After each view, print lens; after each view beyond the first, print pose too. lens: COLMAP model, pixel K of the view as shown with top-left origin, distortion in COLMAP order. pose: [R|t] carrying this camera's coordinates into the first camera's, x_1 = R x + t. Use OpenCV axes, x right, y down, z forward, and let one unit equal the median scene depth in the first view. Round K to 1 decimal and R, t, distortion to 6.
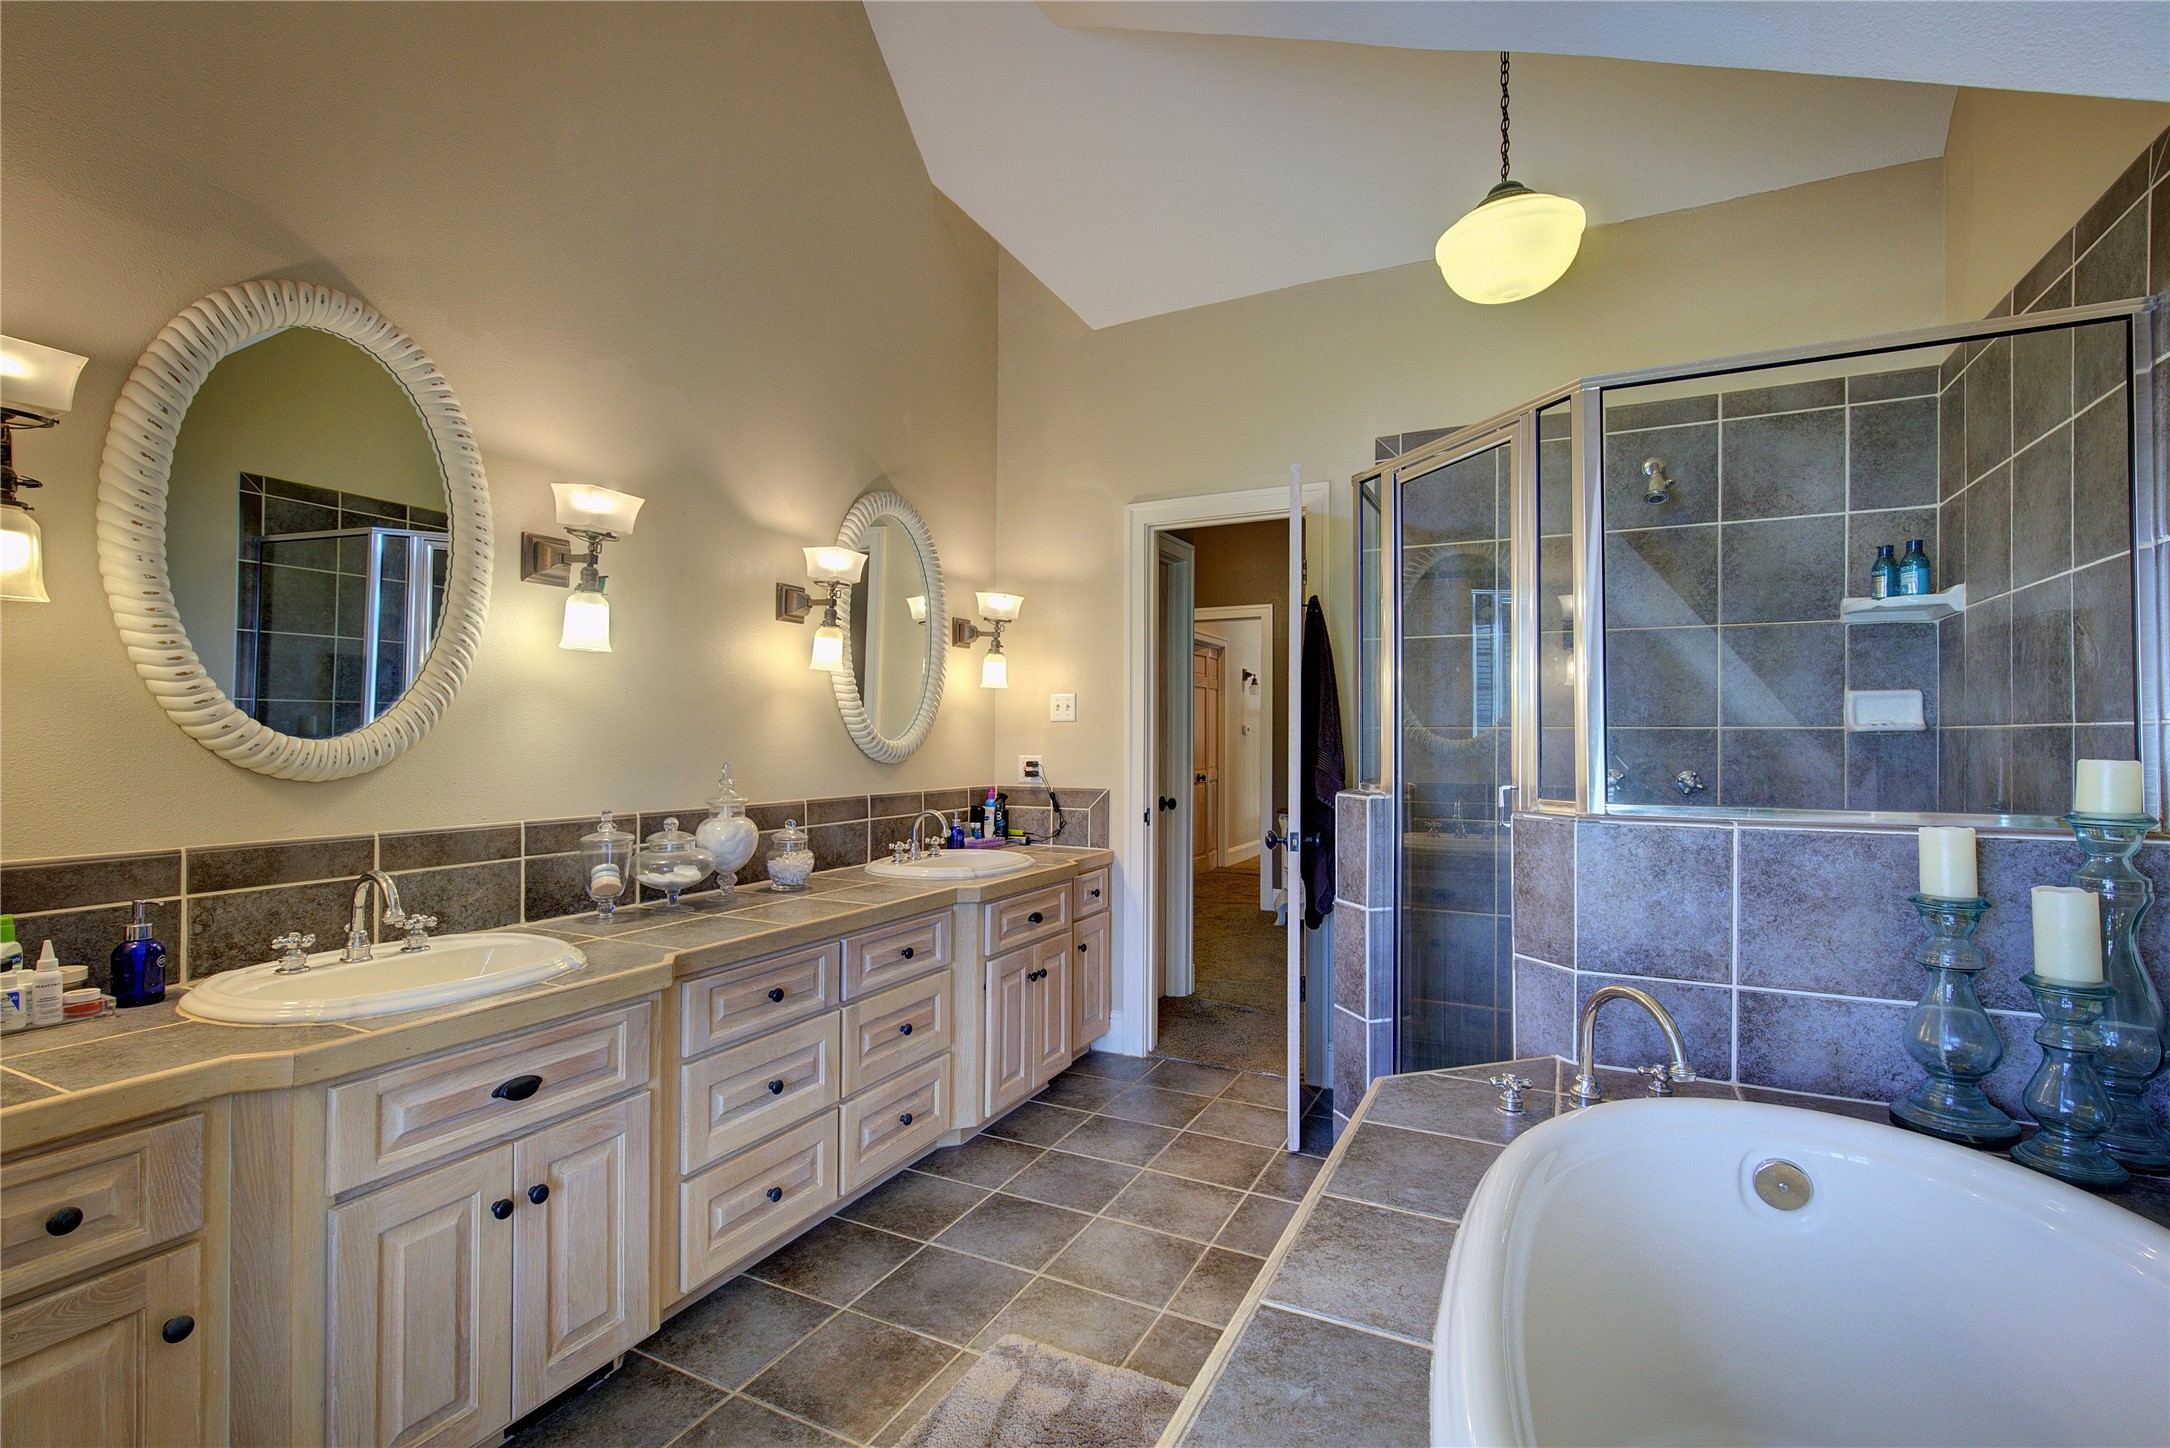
lens RADIAL K [[981.1, 0, 1092.2], [0, 981.1, 734.4], [0, 0, 1]] dist [-0.003545, 0.000698]
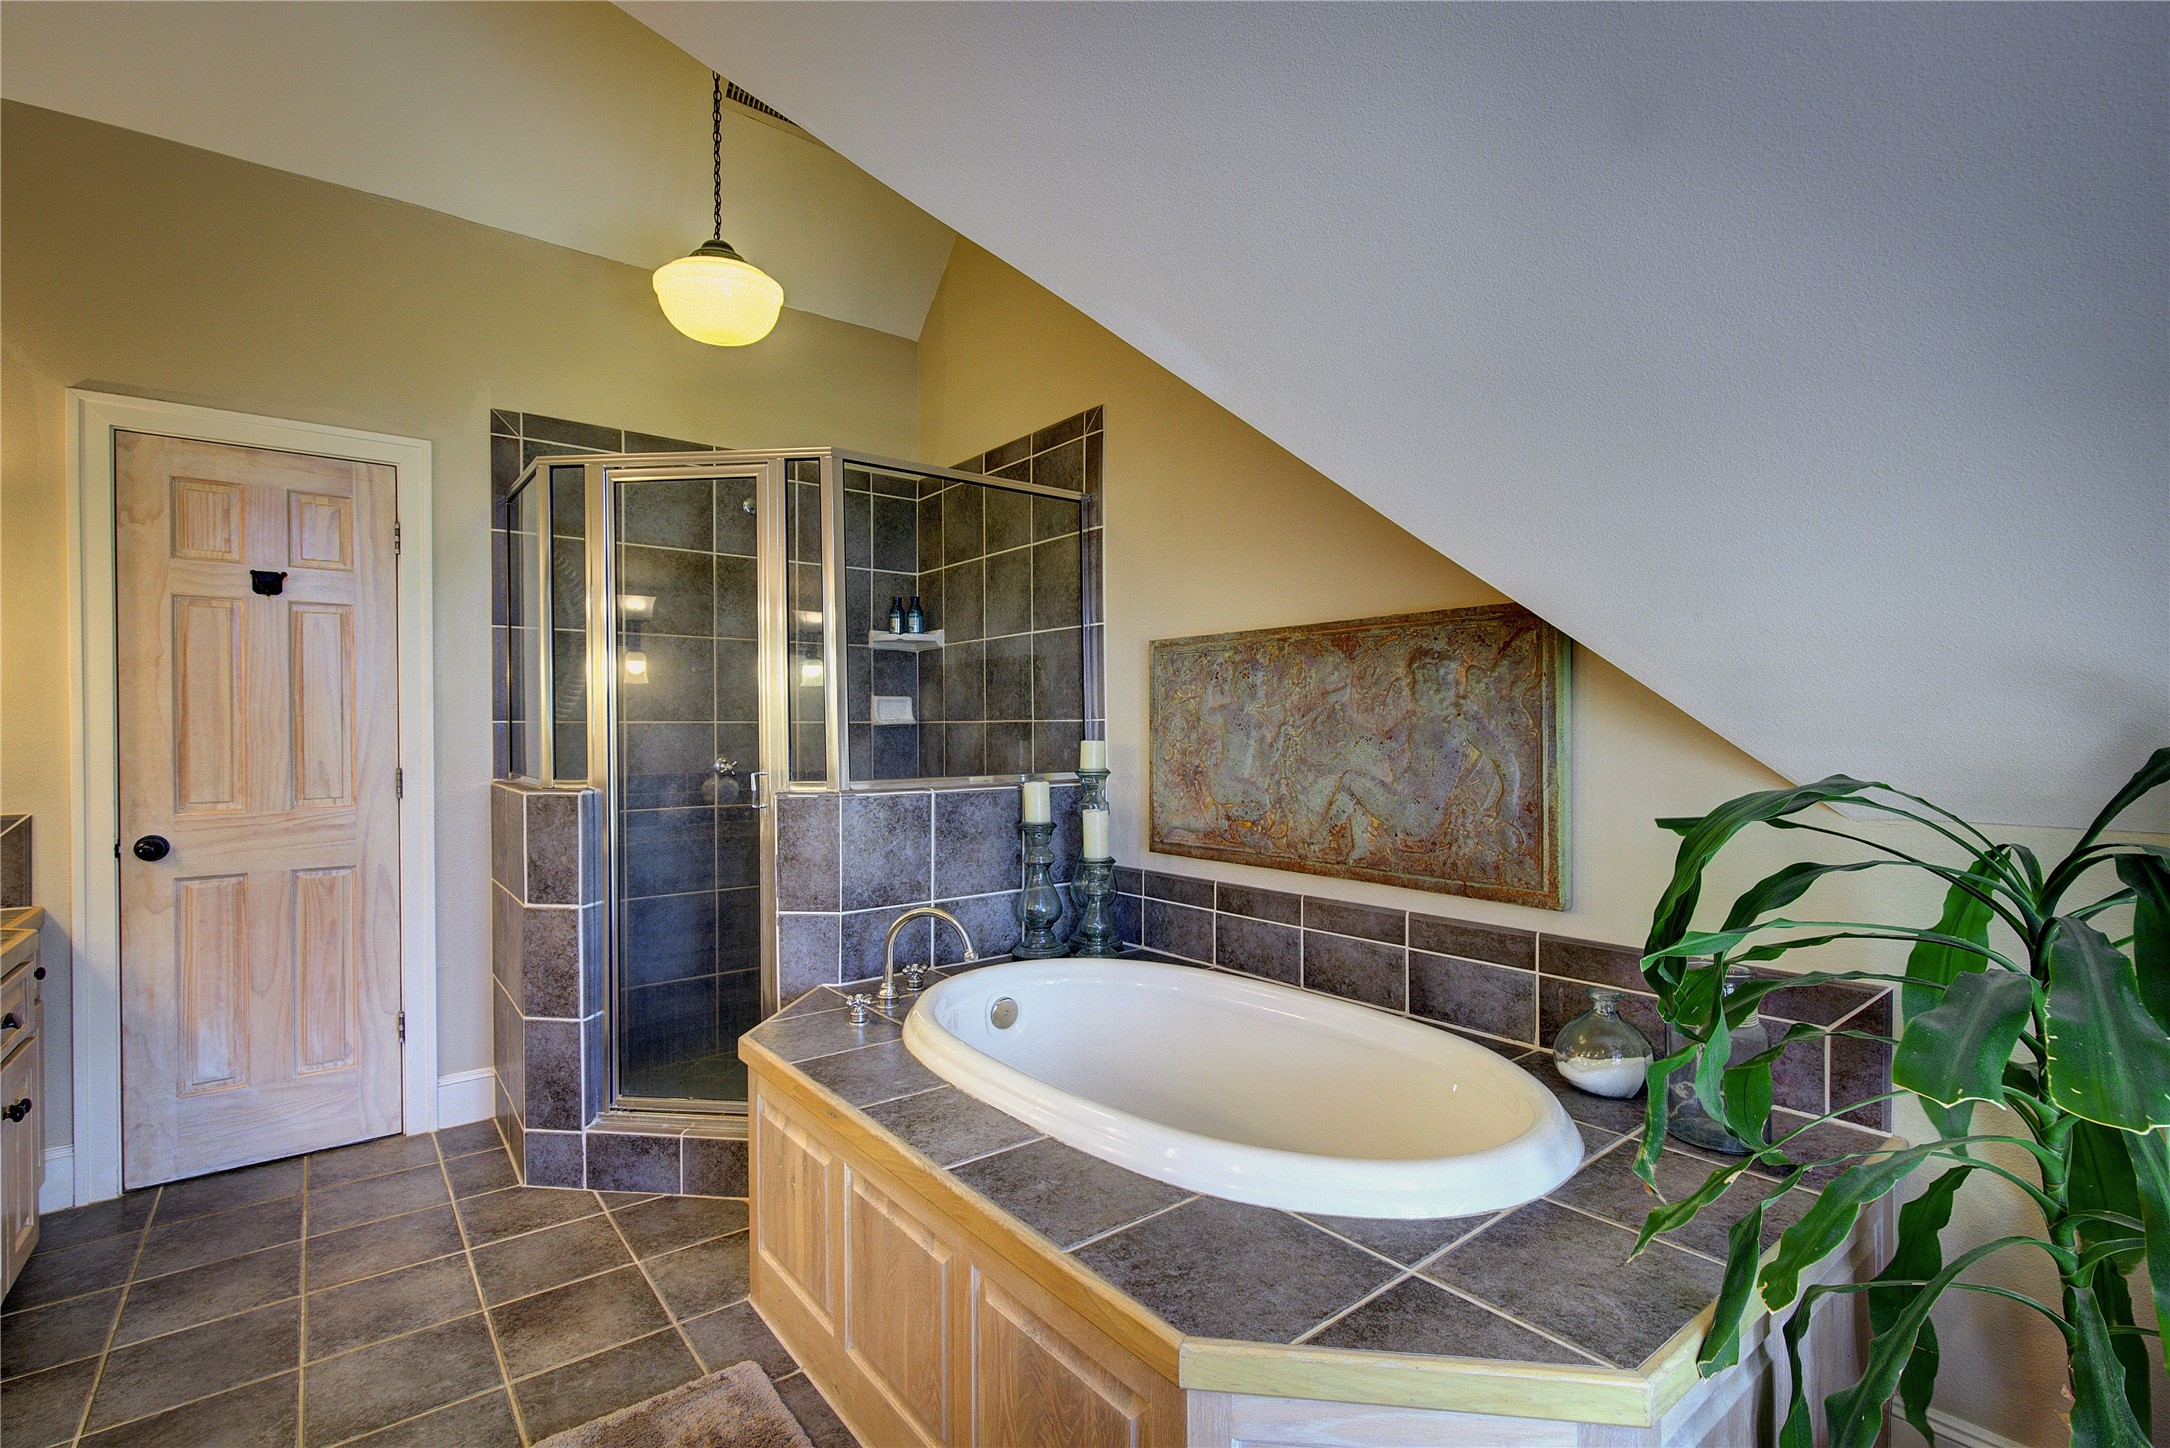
lens RADIAL K [[981.1, 0, 1092.2], [0, 981.1, 734.4], [0, 0, 1]] dist [-0.003545, 0.000698]
pose [[0.424564, -0.010667, 0.905335, -0.501362], [0.003840, 0.999943, 0.009981, -0.003112], [-0.905390, -0.000761, 0.424581, 0.152867]]
